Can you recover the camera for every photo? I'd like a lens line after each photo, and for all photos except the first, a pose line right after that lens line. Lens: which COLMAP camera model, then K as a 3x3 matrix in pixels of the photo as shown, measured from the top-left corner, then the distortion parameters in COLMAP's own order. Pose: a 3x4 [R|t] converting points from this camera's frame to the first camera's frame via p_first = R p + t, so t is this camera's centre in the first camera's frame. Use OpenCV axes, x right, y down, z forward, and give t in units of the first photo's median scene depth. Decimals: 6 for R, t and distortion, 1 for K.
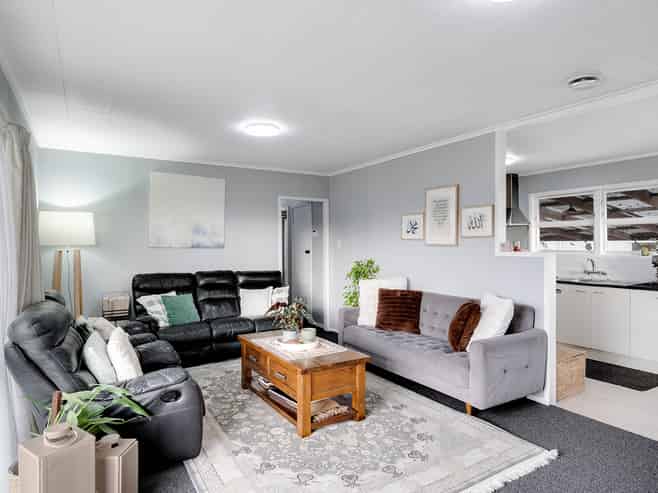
lens RADIAL K [[398.9, 0, 329.0], [0, 398.9, 246.5], [0, 0, 1]] dist [0.002035, 0.000801]
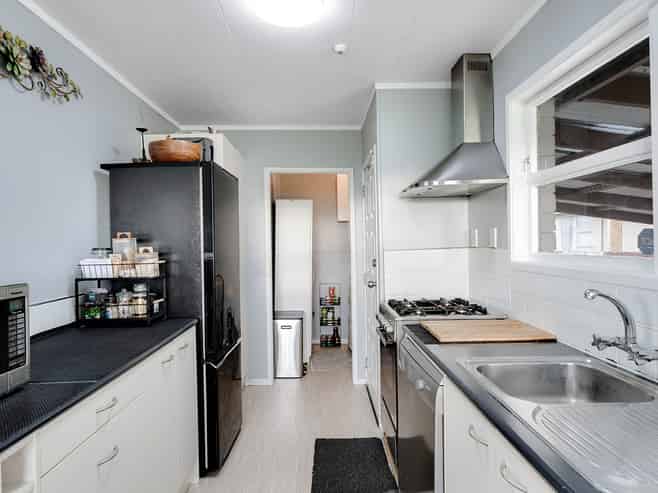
lens RADIAL K [[395.7, 0, 329.0], [0, 395.7, 246.5], [0, 0, 1]] dist [0.000590, 0.000338]
pose [[0.857606, -0.004547, -0.514288, 0.613394], [0.011155, 0.999890, 0.009761, -0.000784], [0.514187, -0.014108, 0.857562, 0.684096]]
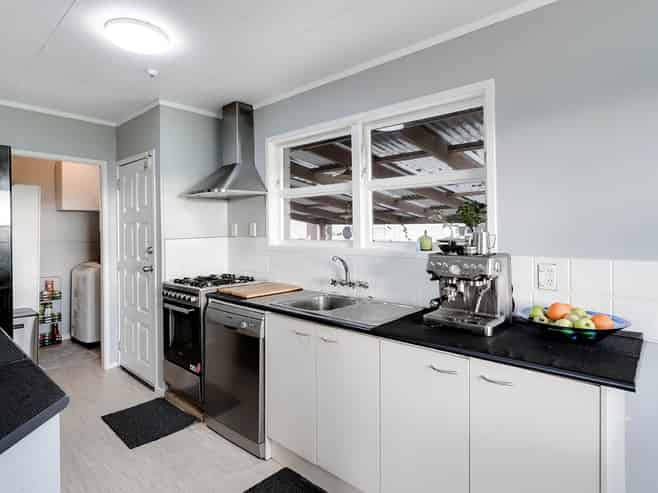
lens RADIAL K [[376.5, 0, 329.2], [0, 376.5, 233.8], [0, 0, 1]] dist [-0.001370, -0.000423]
pose [[0.960724, -0.006724, 0.277423, 0.492764], [0.004361, 0.999949, 0.009134, -0.002730], [-0.277470, -0.007566, 0.960704, 0.527275]]
